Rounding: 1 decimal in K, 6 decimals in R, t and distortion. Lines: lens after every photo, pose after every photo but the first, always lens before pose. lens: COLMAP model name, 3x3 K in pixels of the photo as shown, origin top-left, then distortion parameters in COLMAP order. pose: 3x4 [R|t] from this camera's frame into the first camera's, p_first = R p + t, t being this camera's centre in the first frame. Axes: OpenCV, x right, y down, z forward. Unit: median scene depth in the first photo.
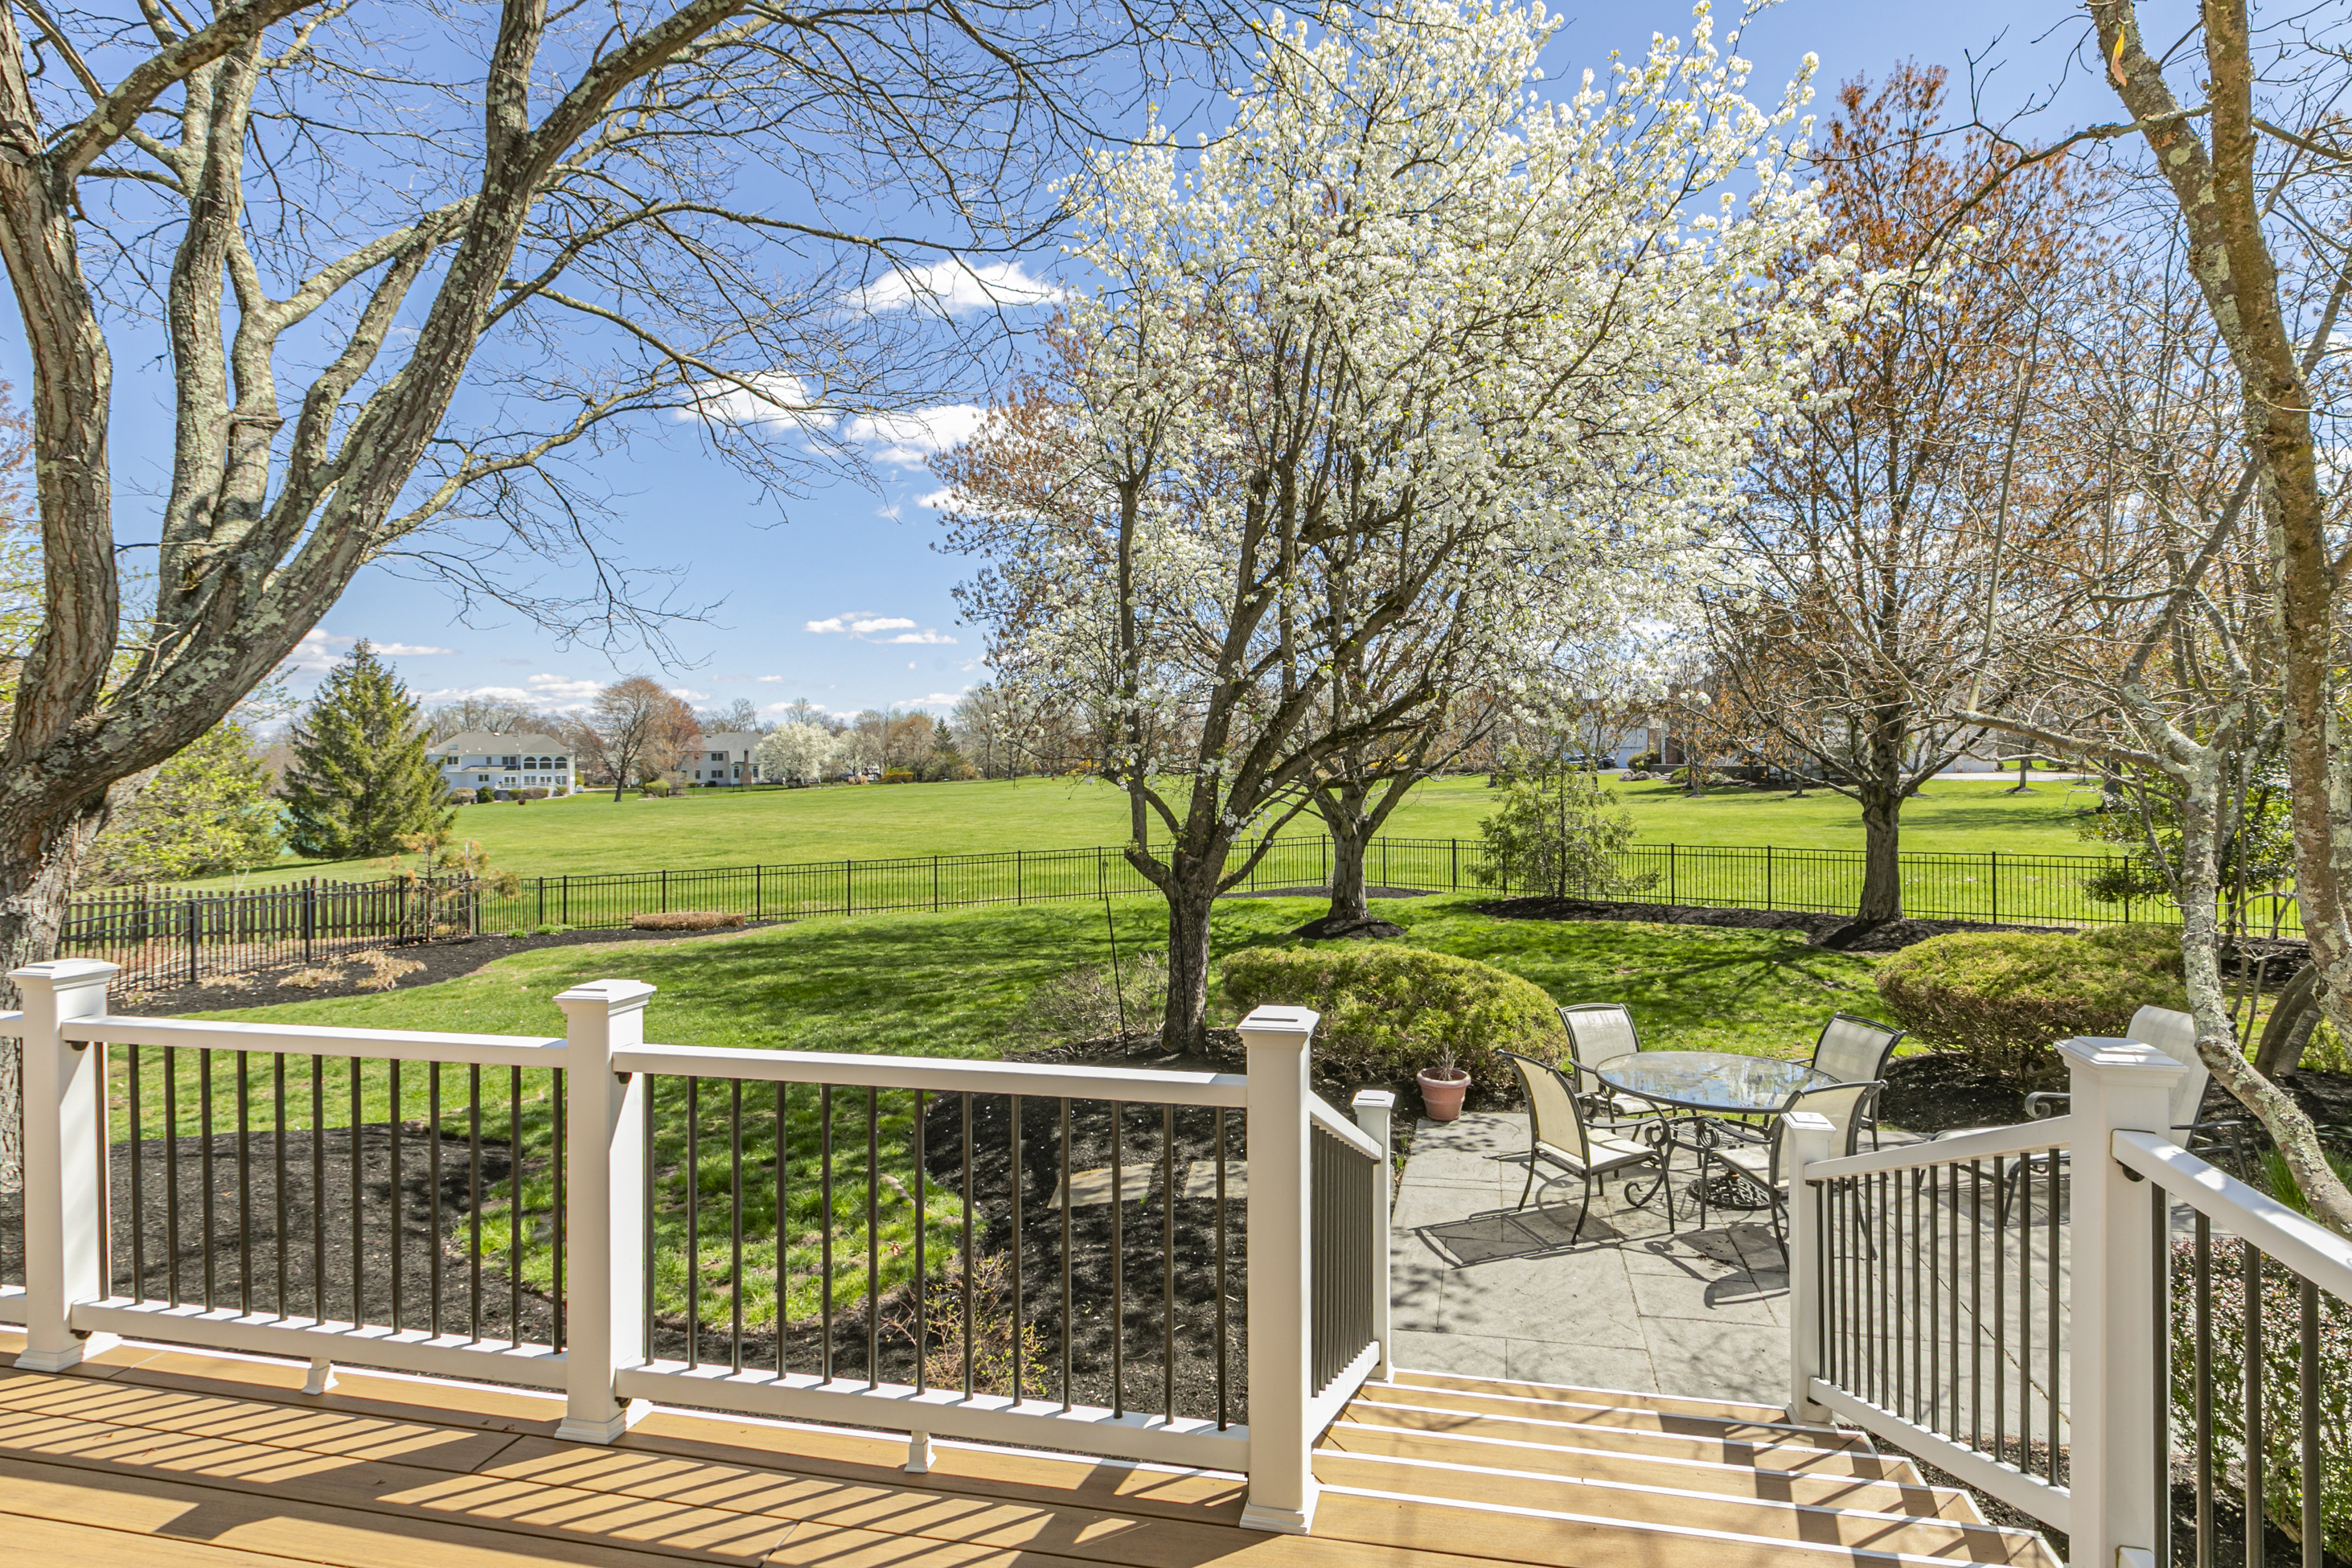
lens RADIAL K [[1076.5, 0, 1180.1], [0, 1076.5, 771.5], [0, 0, 1]] dist [-0.000364, -0.000226]
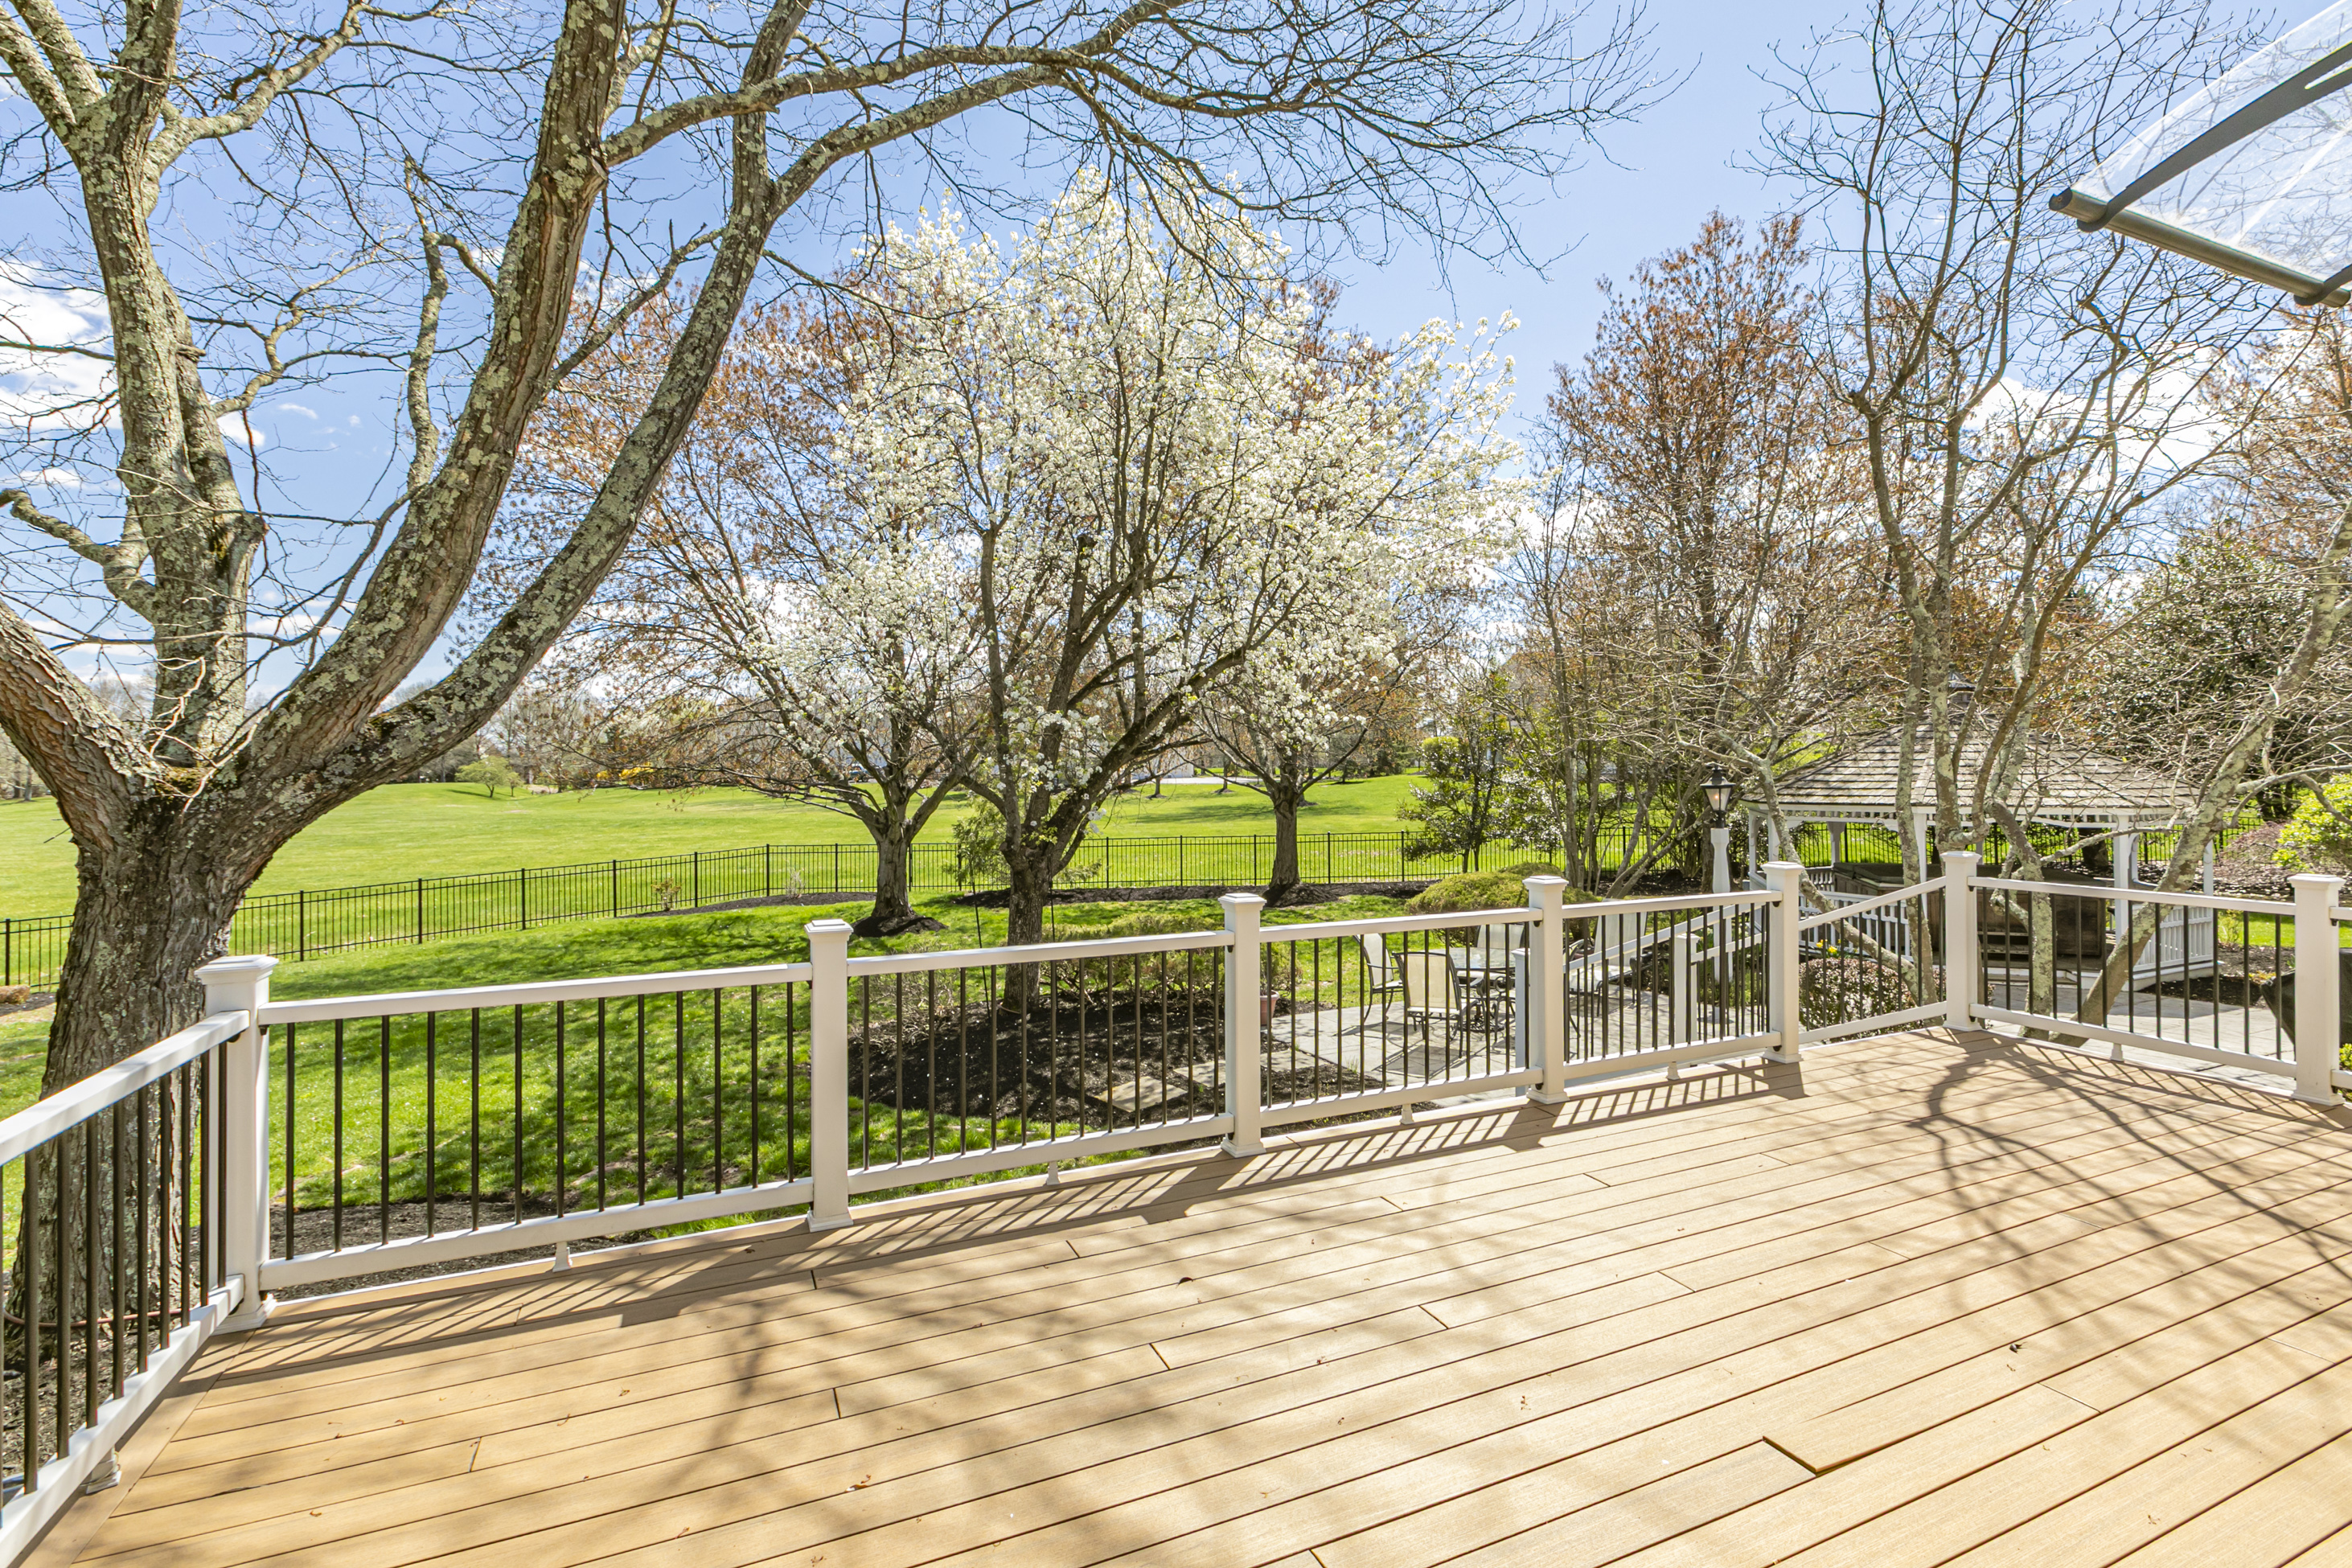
lens RADIAL K [[1076.5, 0, 1161.5], [0, 1076.5, 768.7], [0, 0, 1]] dist [-0.000364, -0.000226]
pose [[0.829303, -0.004312, 0.558783, -0.933865], [0.010025, 0.999924, -0.007163, 0.002614], [-0.558709, 0.011542, 0.829283, -0.104708]]
